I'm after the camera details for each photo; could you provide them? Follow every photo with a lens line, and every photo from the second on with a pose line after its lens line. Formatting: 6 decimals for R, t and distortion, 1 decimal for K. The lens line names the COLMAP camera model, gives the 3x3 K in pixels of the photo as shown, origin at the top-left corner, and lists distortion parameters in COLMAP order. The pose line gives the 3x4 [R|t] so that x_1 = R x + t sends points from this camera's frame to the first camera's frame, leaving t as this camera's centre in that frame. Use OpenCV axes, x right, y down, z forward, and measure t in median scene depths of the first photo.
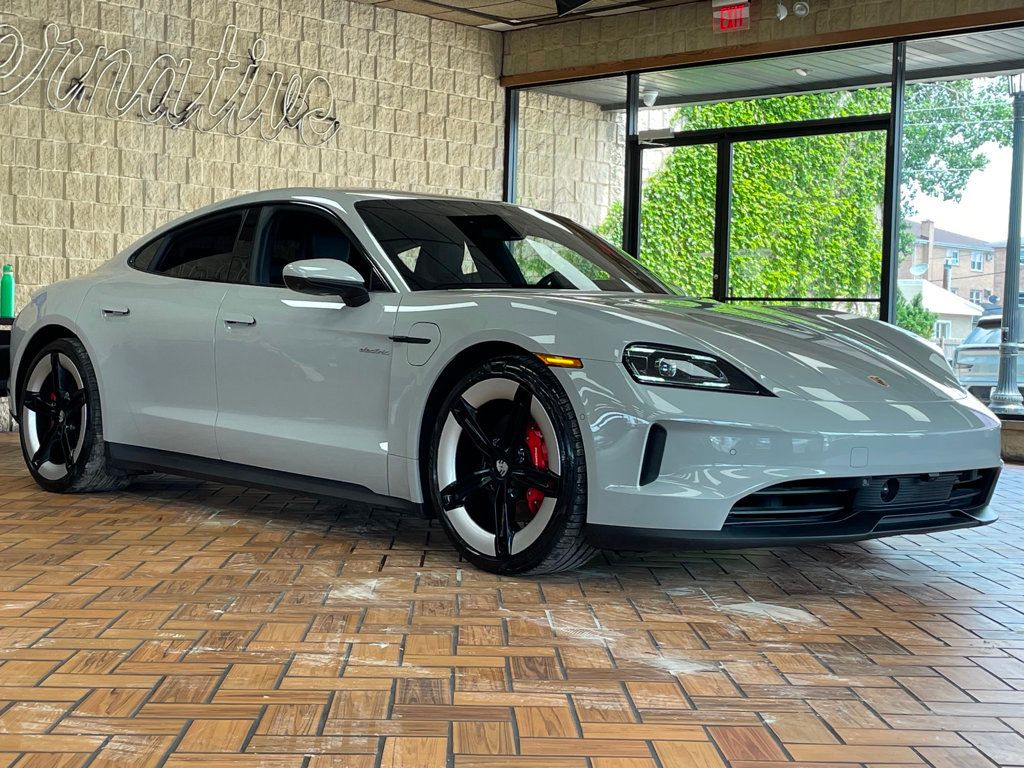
lens RADIAL K [[1591.2, 0, 510.1], [0, 1591.2, 384.5], [0, 0, 1]] dist [0.171075, 0.000000]
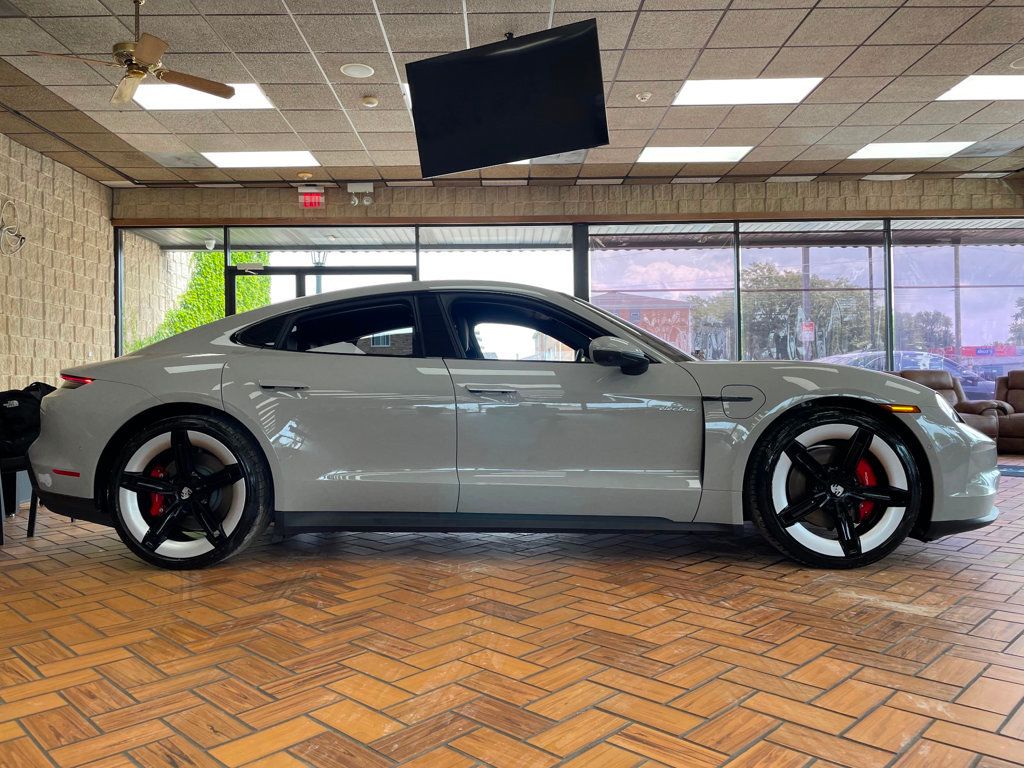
lens RADIAL K [[777.7, 0, 512.5], [0, 777.7, 378.0], [0, 0, 1]] dist [0.027176, -0.016118]
pose [[0.718468, -0.023029, 0.695179, -0.287430], [0.053398, 0.998328, -0.022116, -0.018506], [-0.693507, 0.053010, 0.718497, 0.308183]]
